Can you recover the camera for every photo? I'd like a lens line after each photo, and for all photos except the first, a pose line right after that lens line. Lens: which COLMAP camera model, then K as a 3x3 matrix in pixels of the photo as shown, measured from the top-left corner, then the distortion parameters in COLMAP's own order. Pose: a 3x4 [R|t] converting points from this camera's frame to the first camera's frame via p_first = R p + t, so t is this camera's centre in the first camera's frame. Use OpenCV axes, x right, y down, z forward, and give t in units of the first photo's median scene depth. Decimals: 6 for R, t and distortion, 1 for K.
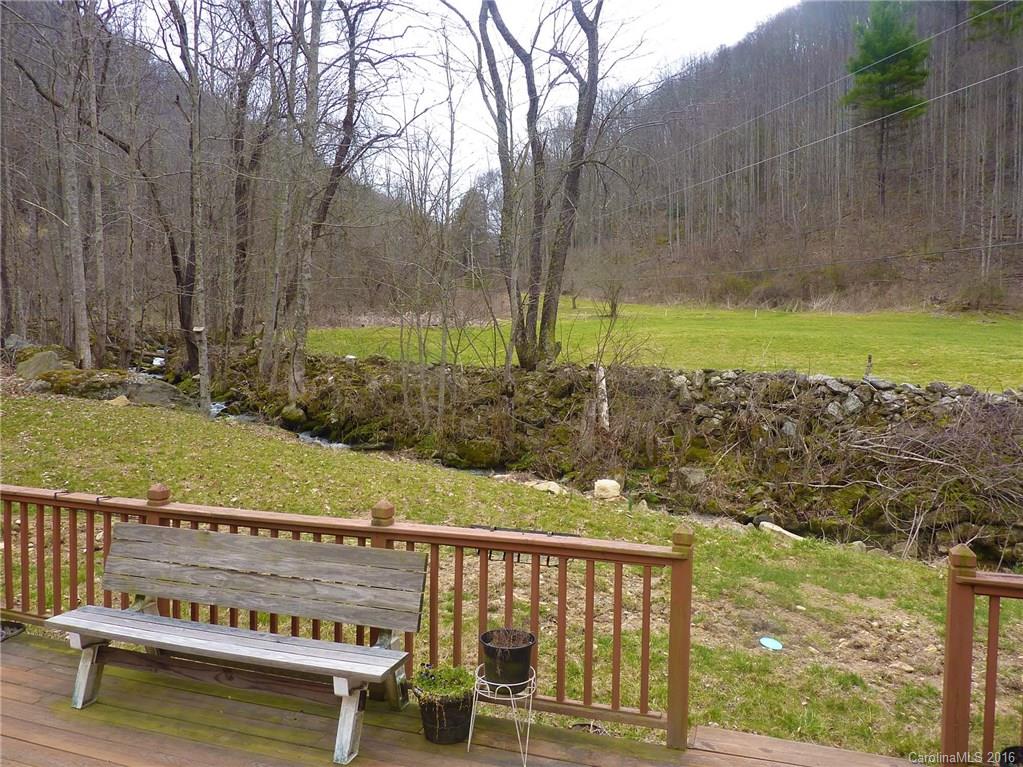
lens RADIAL K [[767.5, 0, 511.6], [0, 767.5, 383.3], [0, 0, 1]] dist [-0.051530, -0.003831]
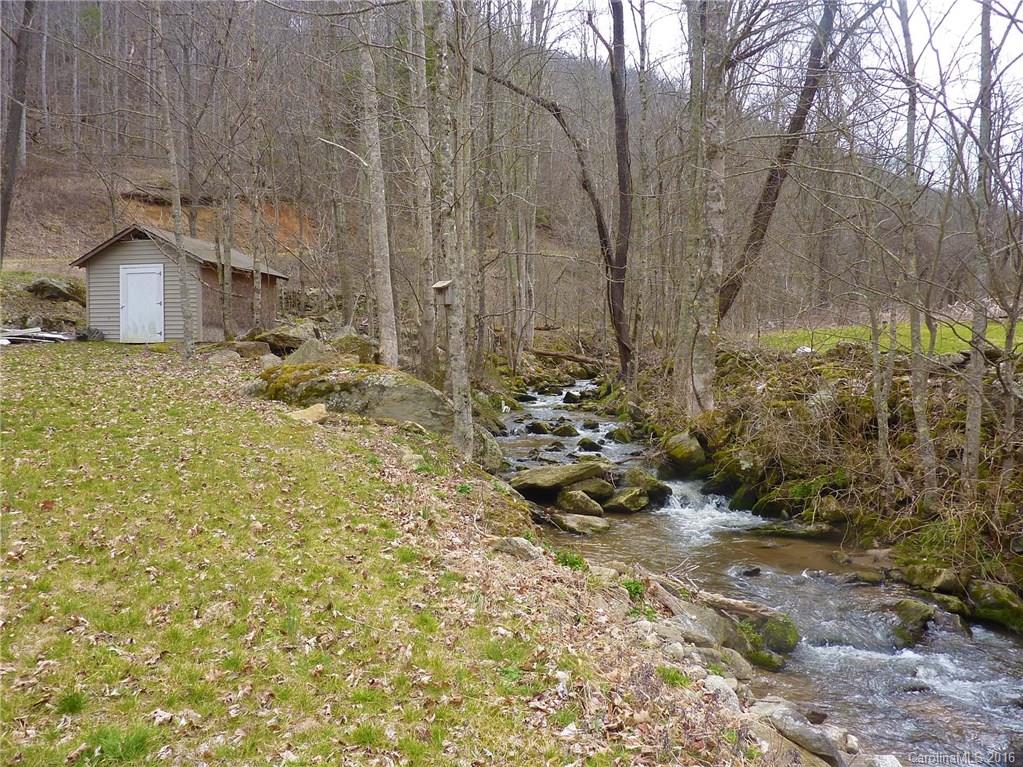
lens RADIAL K [[767.5, 0, 514.1], [0, 767.5, 389.9], [0, 0, 1]] dist [-0.051530, -0.003831]
pose [[0.780099, 0.010113, -0.625574, -0.029784], [-0.022598, 0.999672, -0.012020, 0.007267], [0.625248, 0.023513, 0.780072, 0.493801]]
